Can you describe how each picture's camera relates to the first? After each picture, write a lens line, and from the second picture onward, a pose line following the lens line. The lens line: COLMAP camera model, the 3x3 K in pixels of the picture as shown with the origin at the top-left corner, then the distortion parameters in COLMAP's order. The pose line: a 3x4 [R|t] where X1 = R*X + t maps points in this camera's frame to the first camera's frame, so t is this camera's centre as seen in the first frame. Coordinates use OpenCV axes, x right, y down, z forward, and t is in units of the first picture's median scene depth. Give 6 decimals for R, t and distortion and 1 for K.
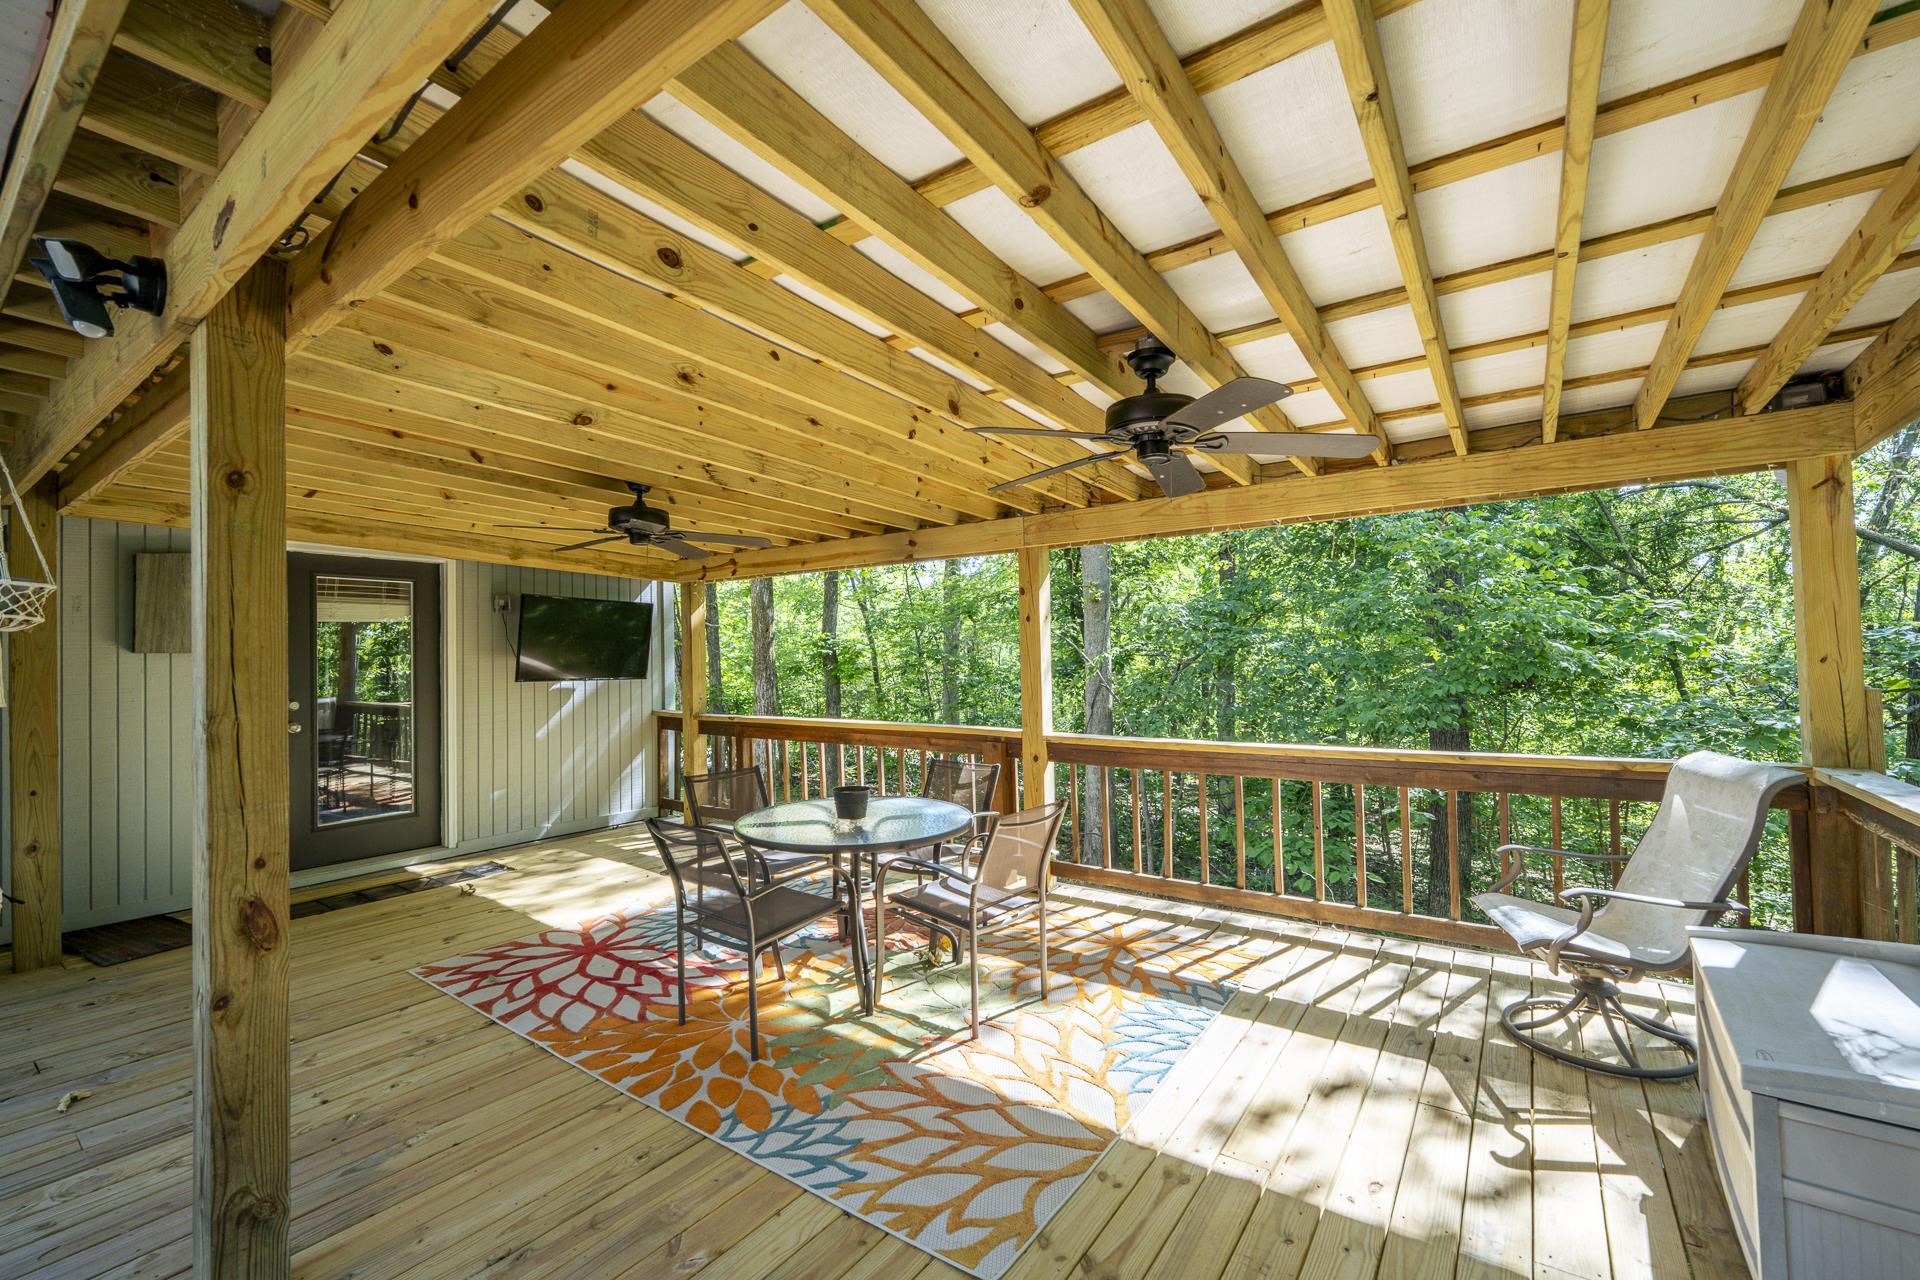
lens RADIAL K [[777.8, 0, 968.6], [0, 777.8, 645.4], [0, 0, 1]] dist [-0.001643, 0.001007]
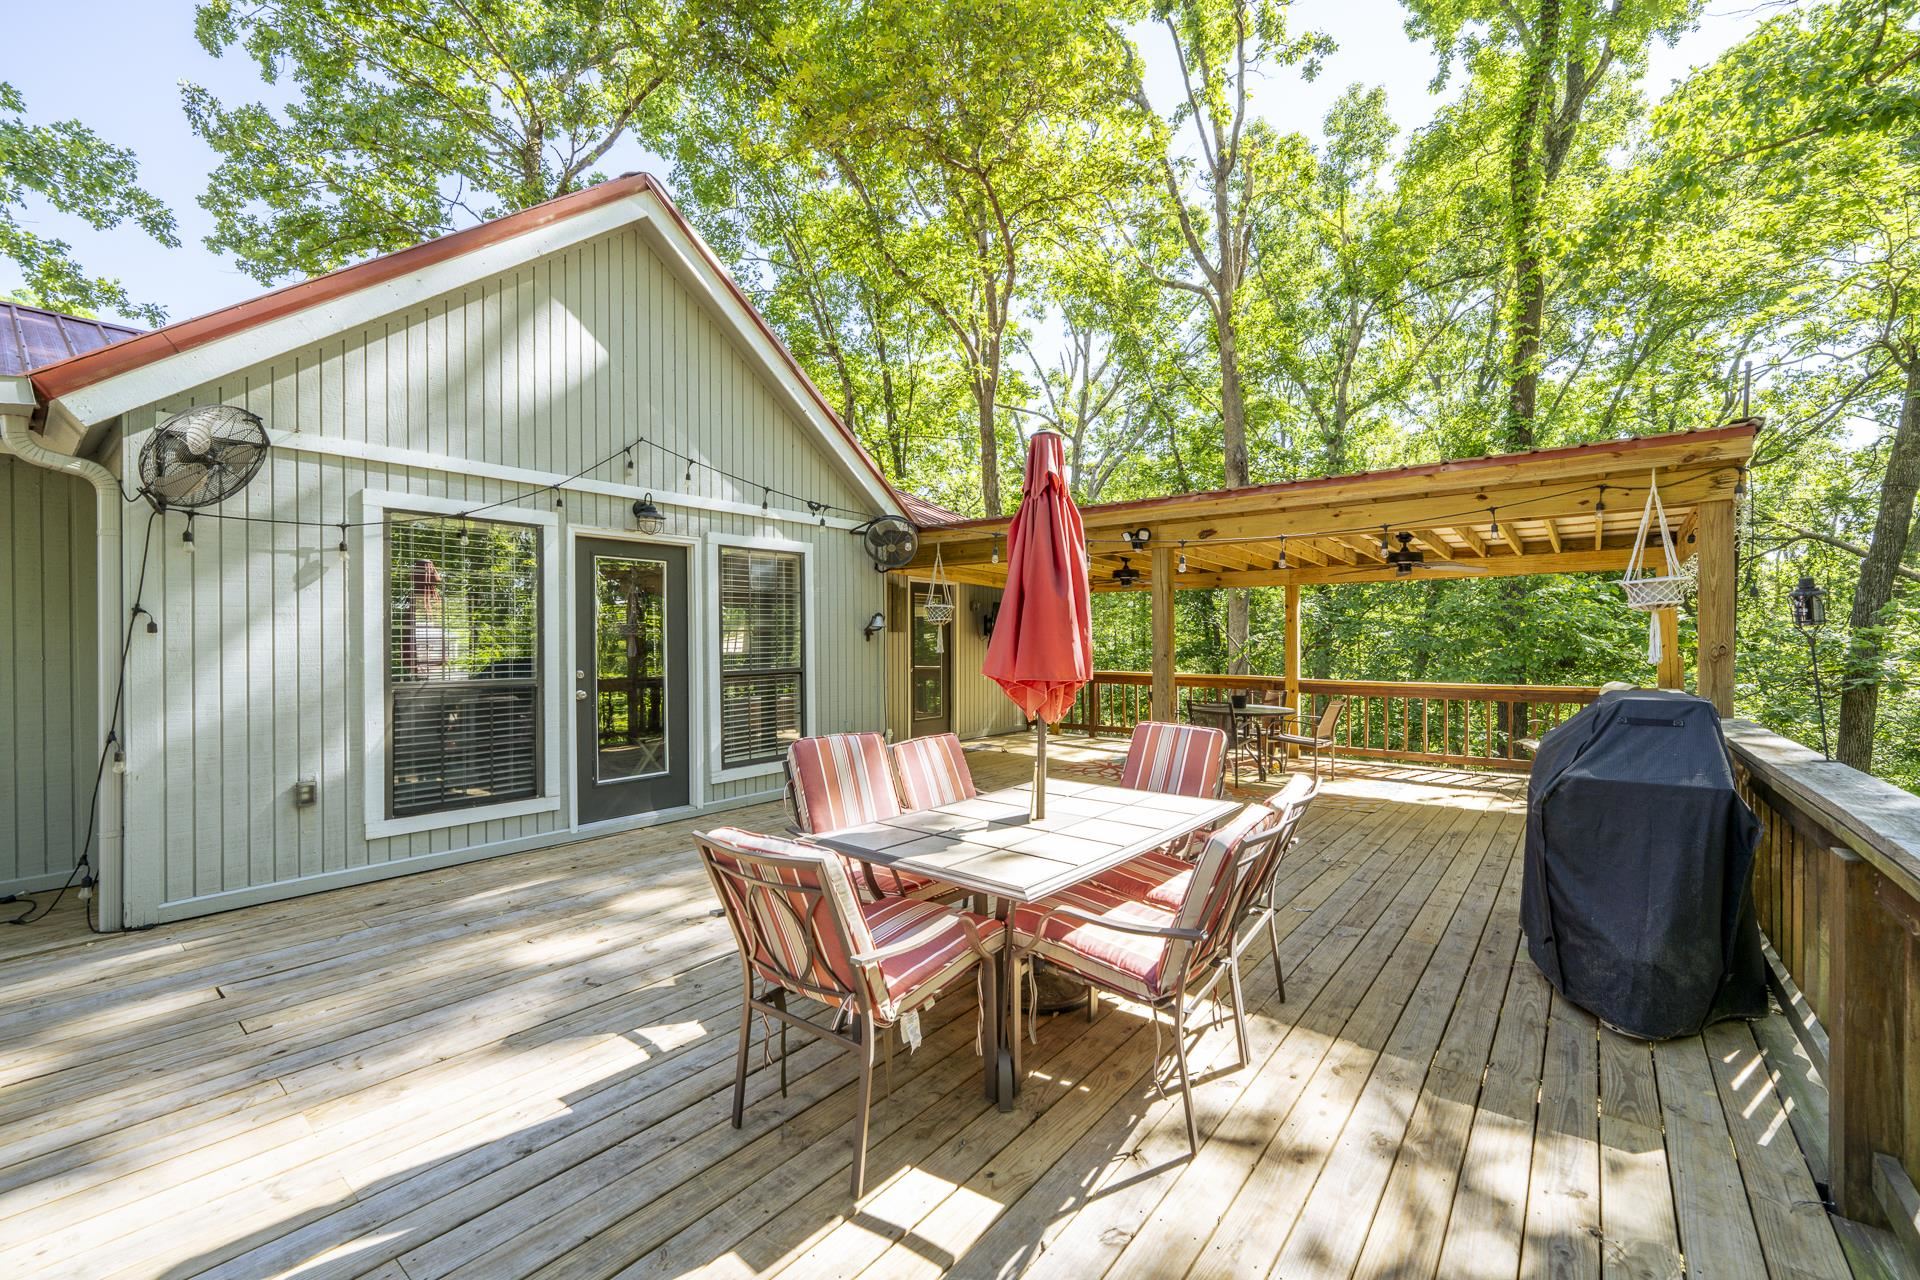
lens RADIAL K [[777.8, 0, 961.4], [0, 777.8, 639.3], [0, 0, 1]] dist [-0.001643, 0.001007]
pose [[0.997693, 0.014031, -0.066416, -0.618840], [-0.012908, 0.999767, 0.017319, -0.009878], [0.066644, -0.016422, 0.997642, -1.016833]]
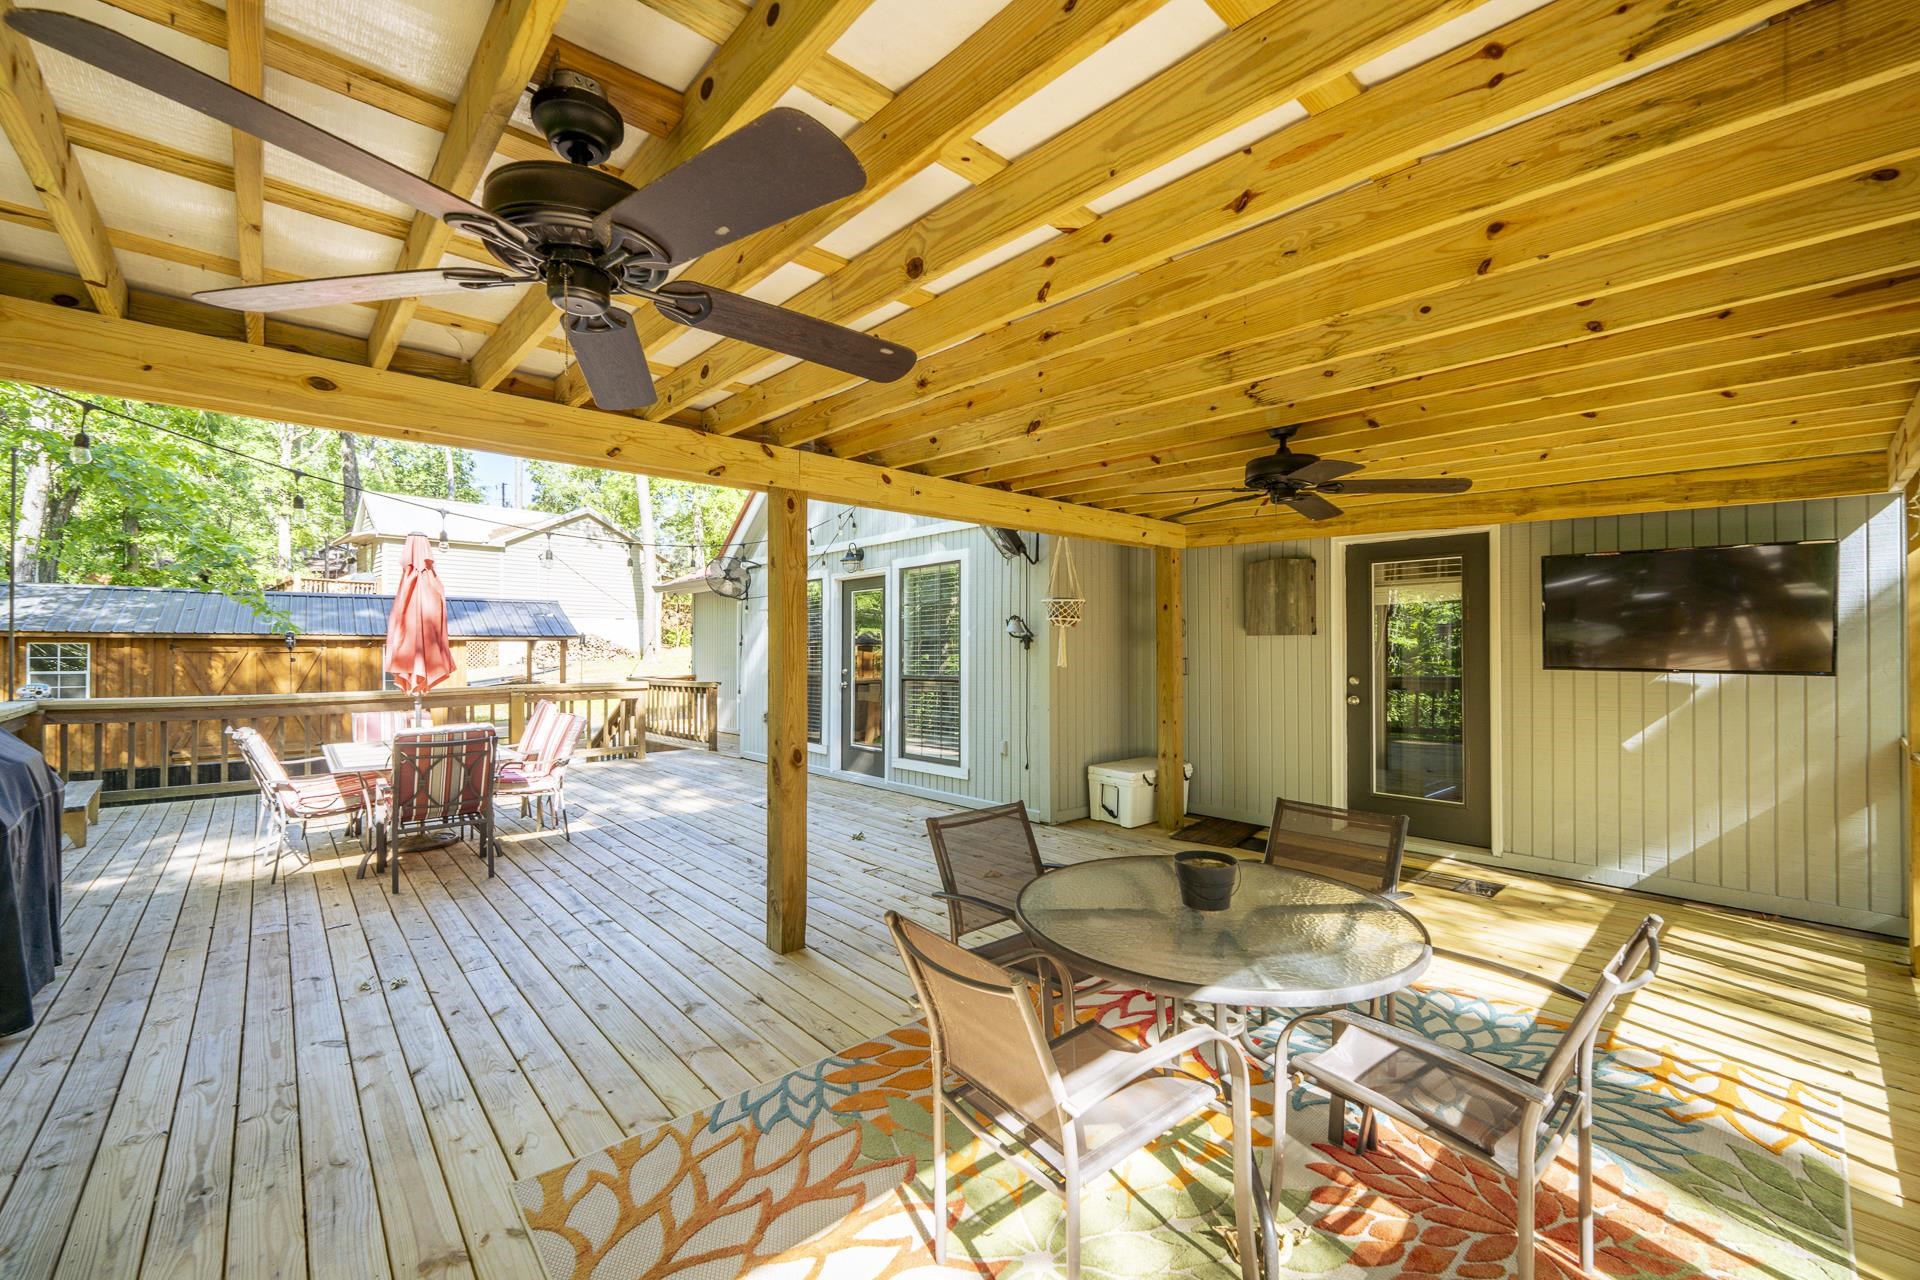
lens RADIAL K [[777.8, 0, 957.8], [0, 777.8, 644.8], [0, 0, 1]] dist [-0.001643, 0.001007]
pose [[-0.228729, 0.011468, -0.973423, 0.370391], [0.023543, 0.999703, 0.006245, 0.004267], [0.973205, -0.021489, -0.228931, 0.712883]]
